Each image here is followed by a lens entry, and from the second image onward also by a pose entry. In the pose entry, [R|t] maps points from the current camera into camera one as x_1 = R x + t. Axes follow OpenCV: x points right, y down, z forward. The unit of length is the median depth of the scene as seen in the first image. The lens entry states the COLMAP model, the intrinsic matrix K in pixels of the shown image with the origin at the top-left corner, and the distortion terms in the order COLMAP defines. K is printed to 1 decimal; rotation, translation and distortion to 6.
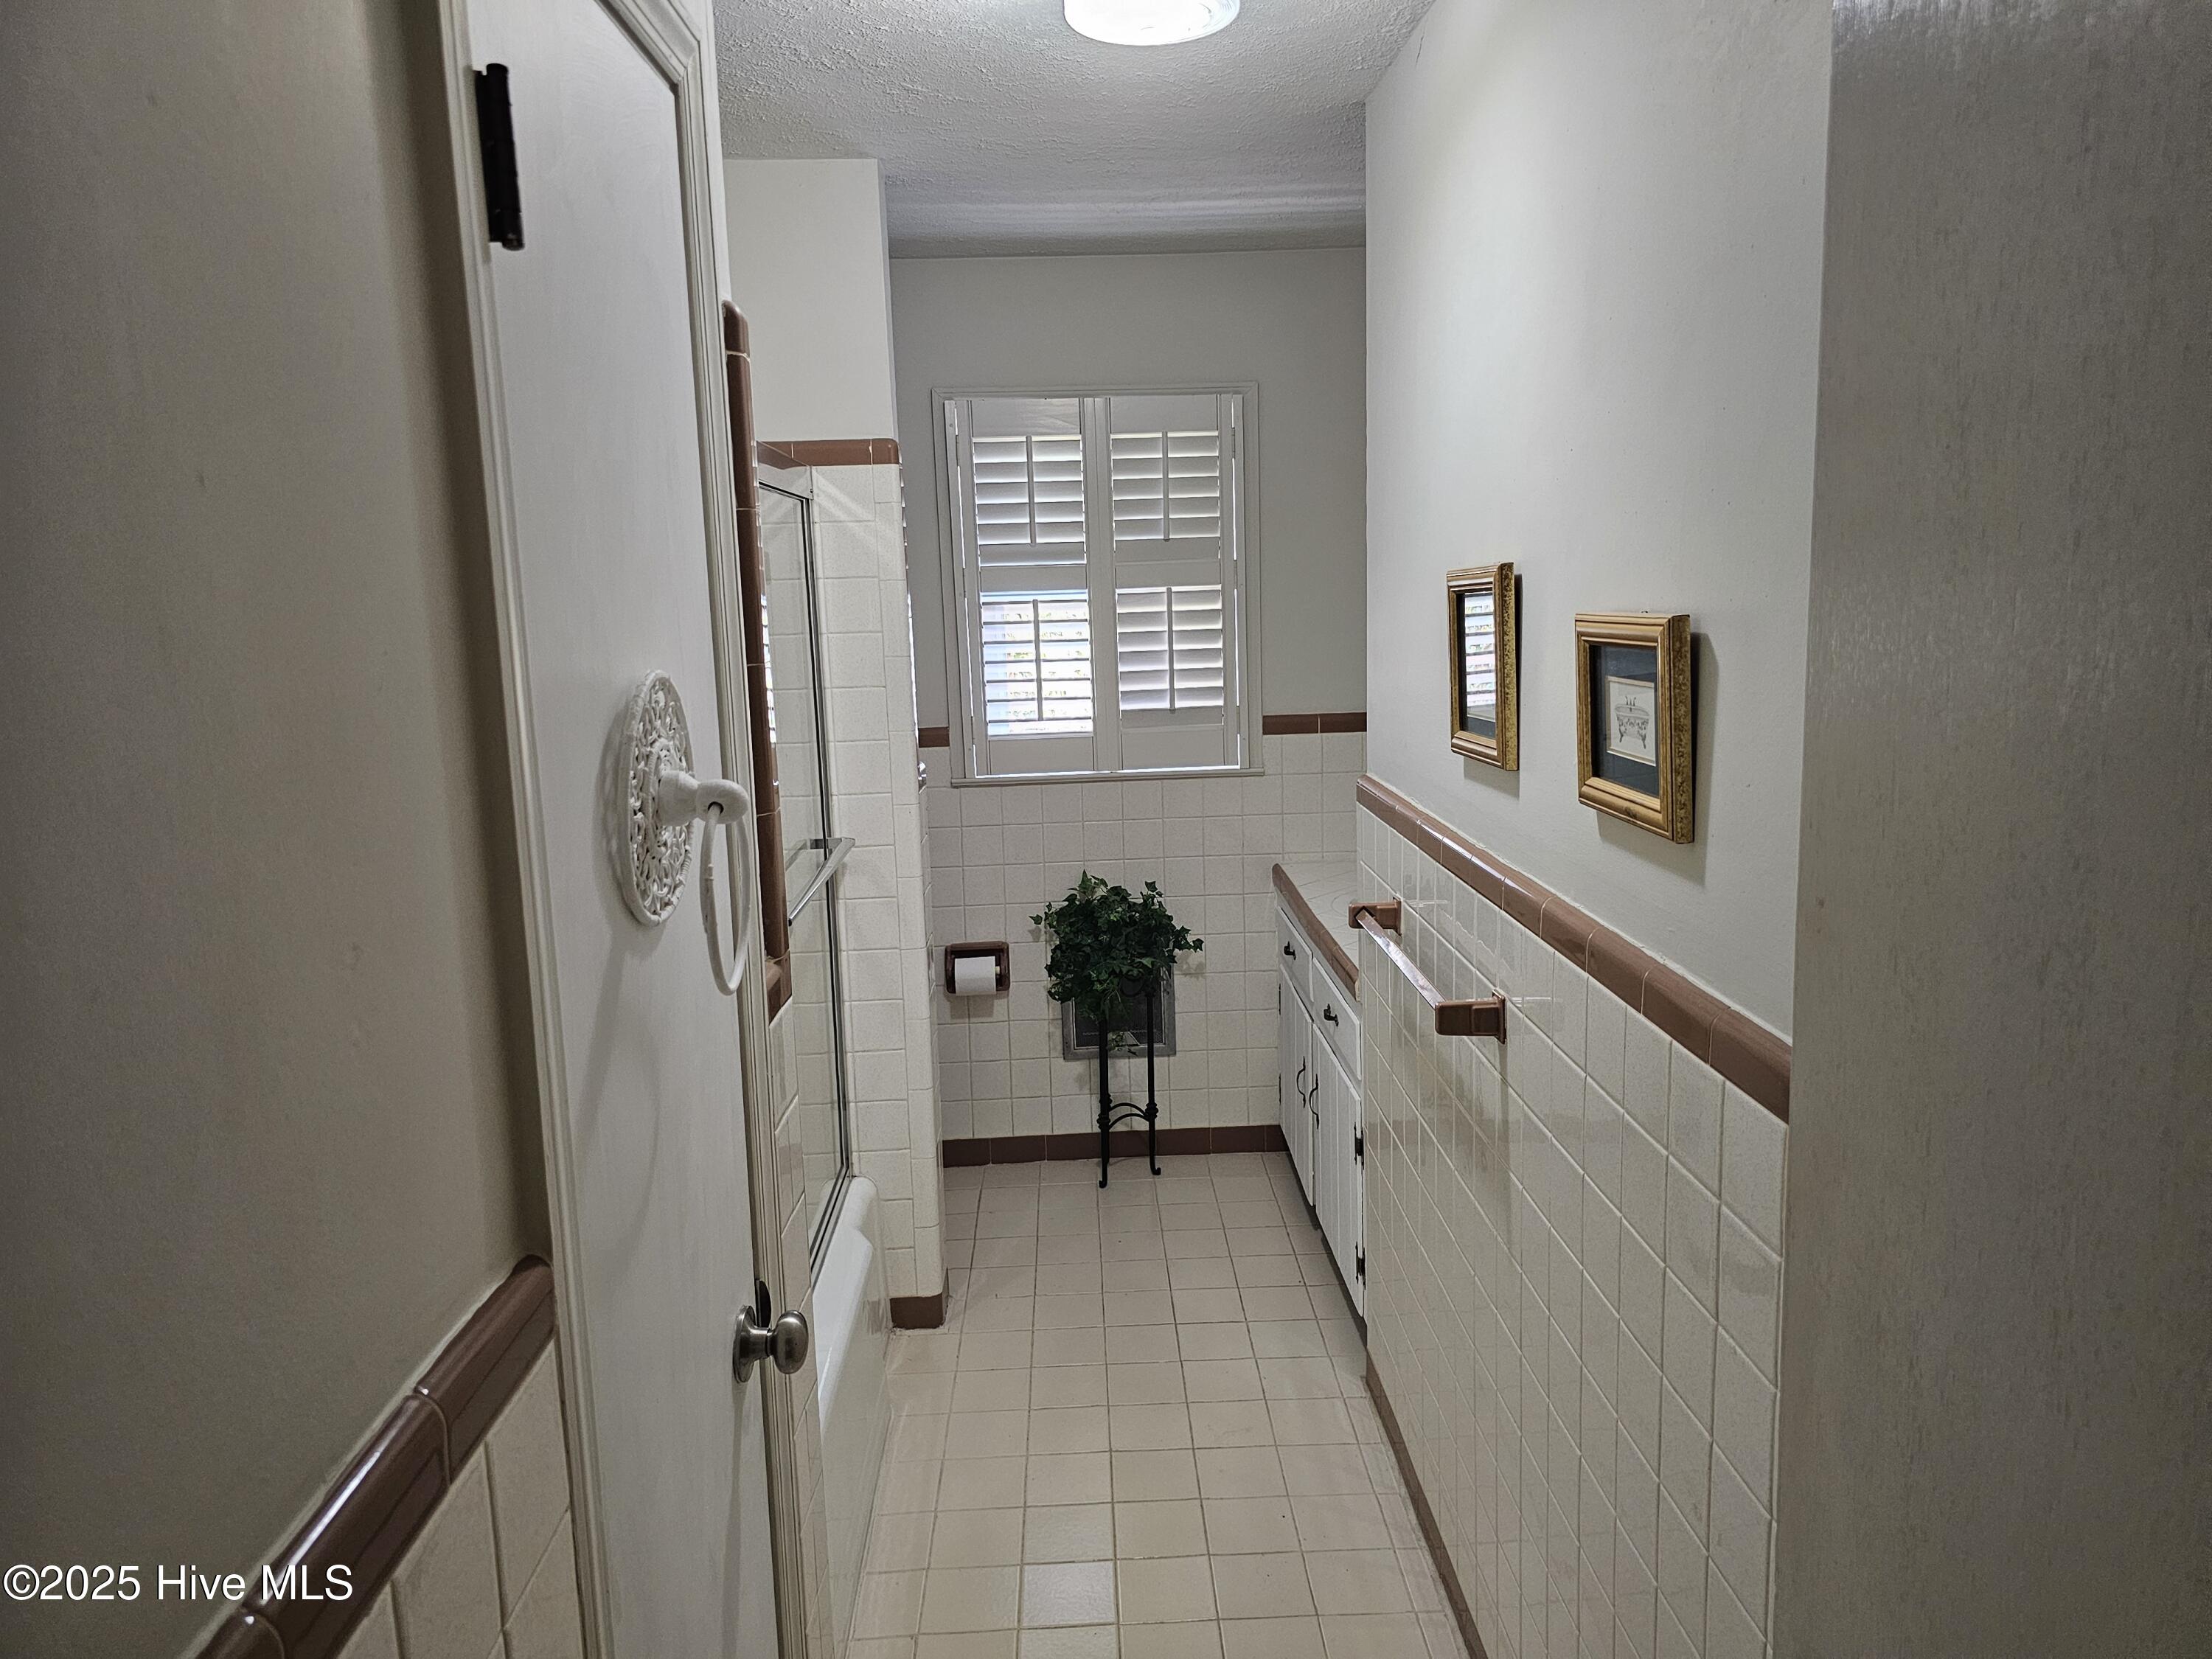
lens RADIAL K [[1487.9, 0, 1110.5], [0, 1487.9, 809.6], [0, 0, 1]] dist [0.039258, -0.033709]
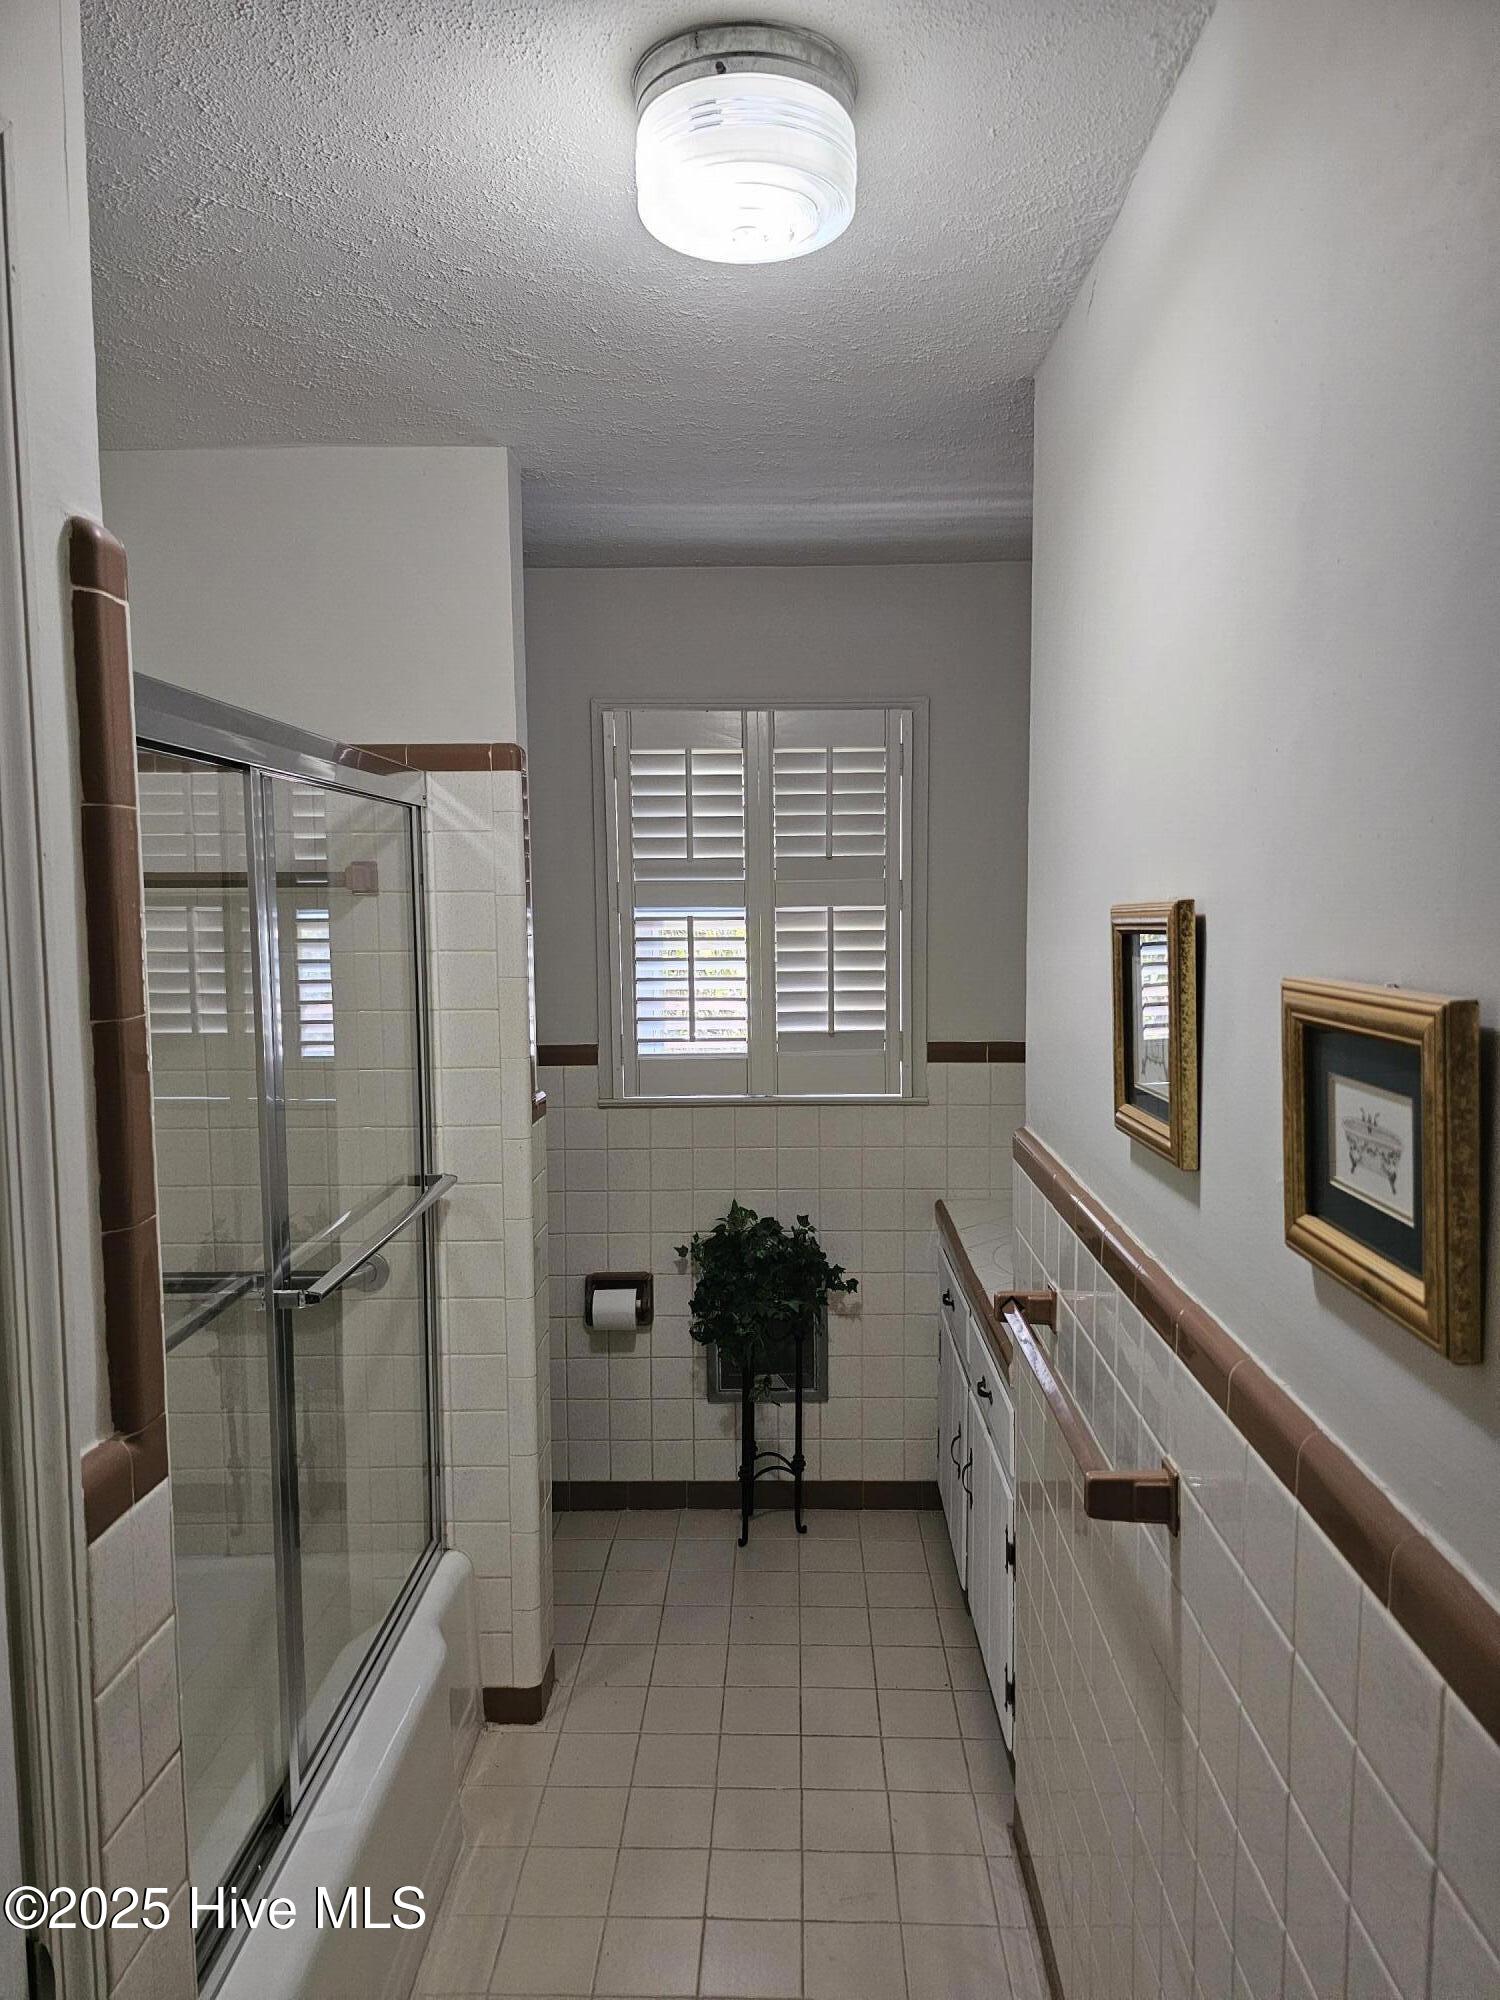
lens RADIAL K [[1345.3, 0, 748.2], [0, 1345.3, 1008.2], [0, 0, 1]] dist [0.039258, -0.033709]
pose [[0.997849, 0.028803, -0.058881, 0.048792], [-0.032599, 0.997382, -0.064544, -0.033614], [0.056868, 0.066325, 0.996176, 0.175079]]
